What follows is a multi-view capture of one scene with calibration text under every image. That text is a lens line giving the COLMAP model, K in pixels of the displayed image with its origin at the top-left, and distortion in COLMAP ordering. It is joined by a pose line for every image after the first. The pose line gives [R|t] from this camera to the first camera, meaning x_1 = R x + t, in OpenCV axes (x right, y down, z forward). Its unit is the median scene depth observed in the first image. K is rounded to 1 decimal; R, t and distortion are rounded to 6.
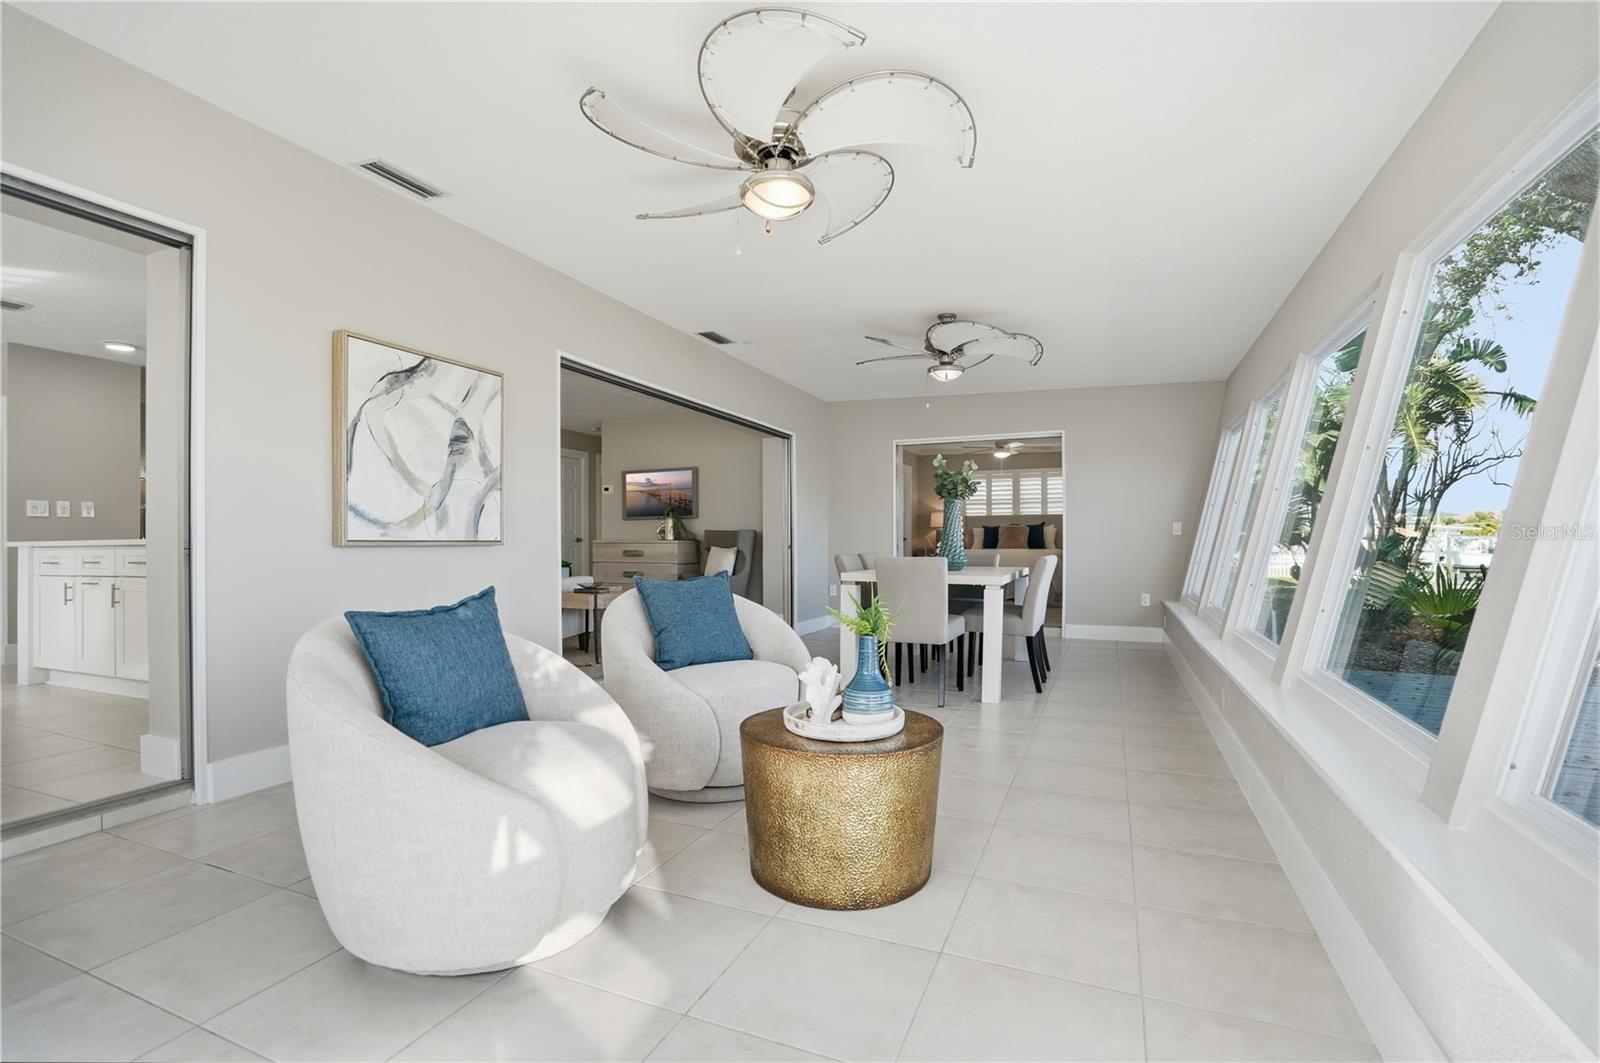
lens RADIAL K [[750.8, 0, 793.2], [0, 750.8, 535.4], [0, 0, 1]] dist [-0.031042, 0.003457]
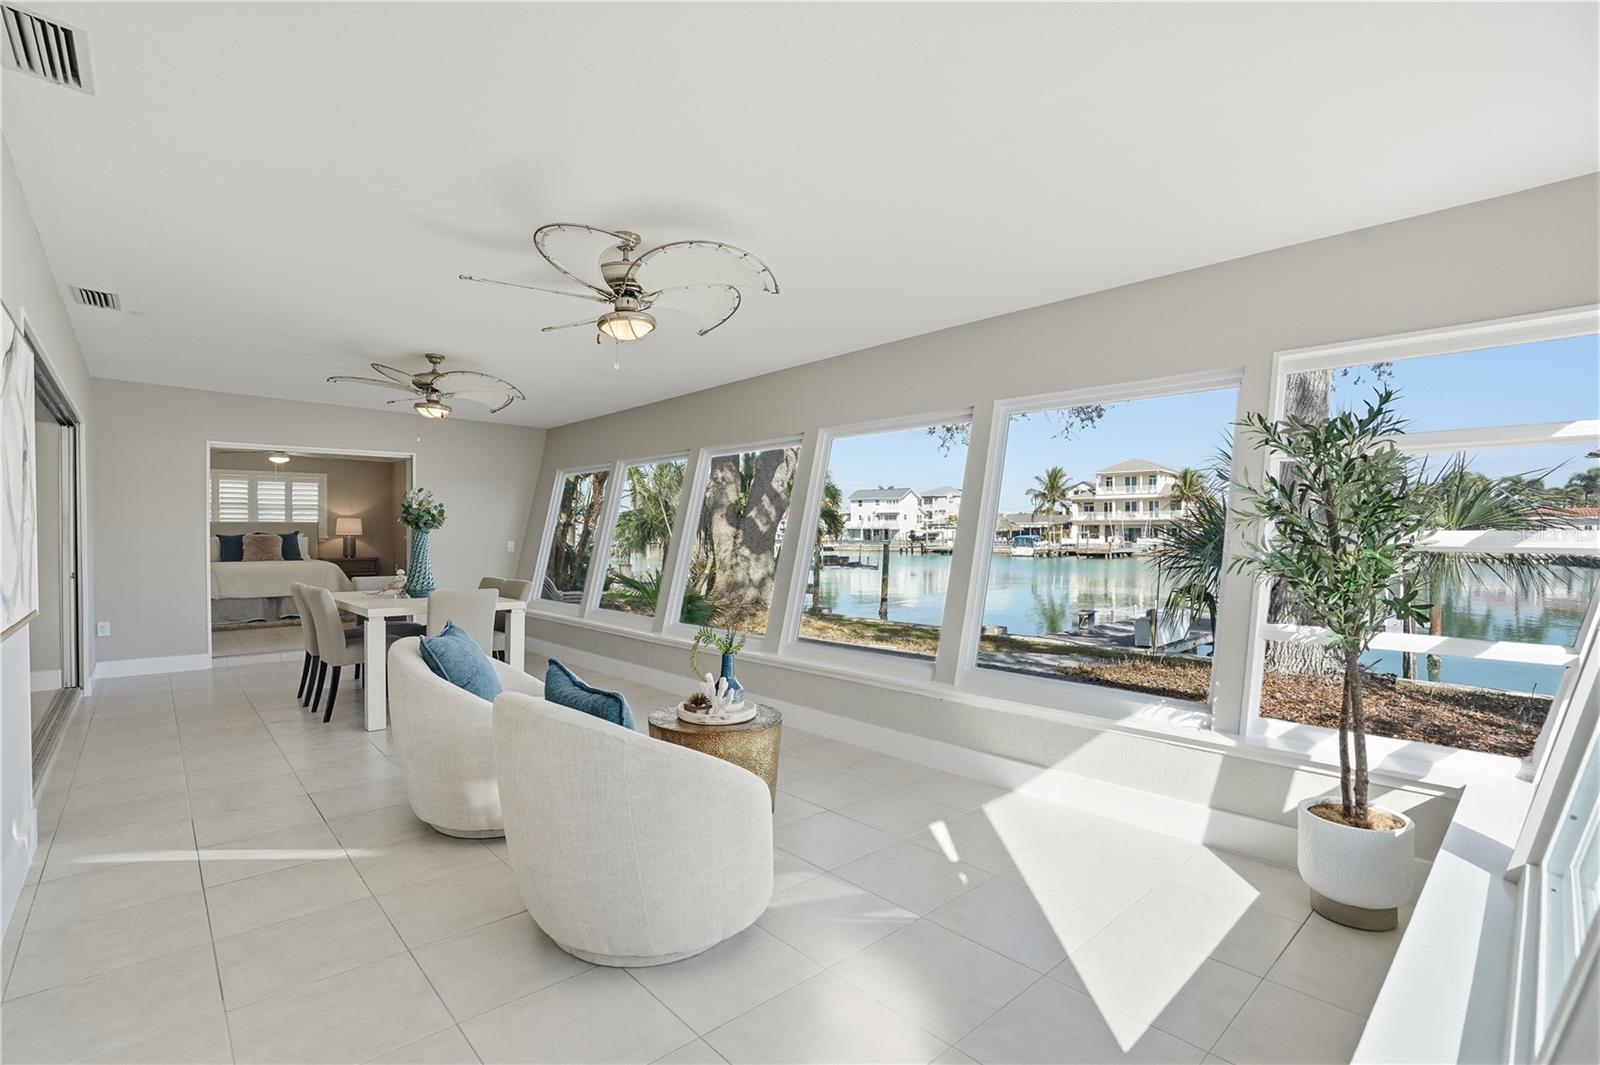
lens RADIAL K [[750.8, 0, 807.3], [0, 750.8, 535.6], [0, 0, 1]] dist [-0.031042, 0.003457]
pose [[0.415085, 0.003165, 0.909777, -0.238894], [-0.012908, 0.999914, 0.002411, -0.022728], [-0.909691, -0.012744, 0.415090, 0.038318]]
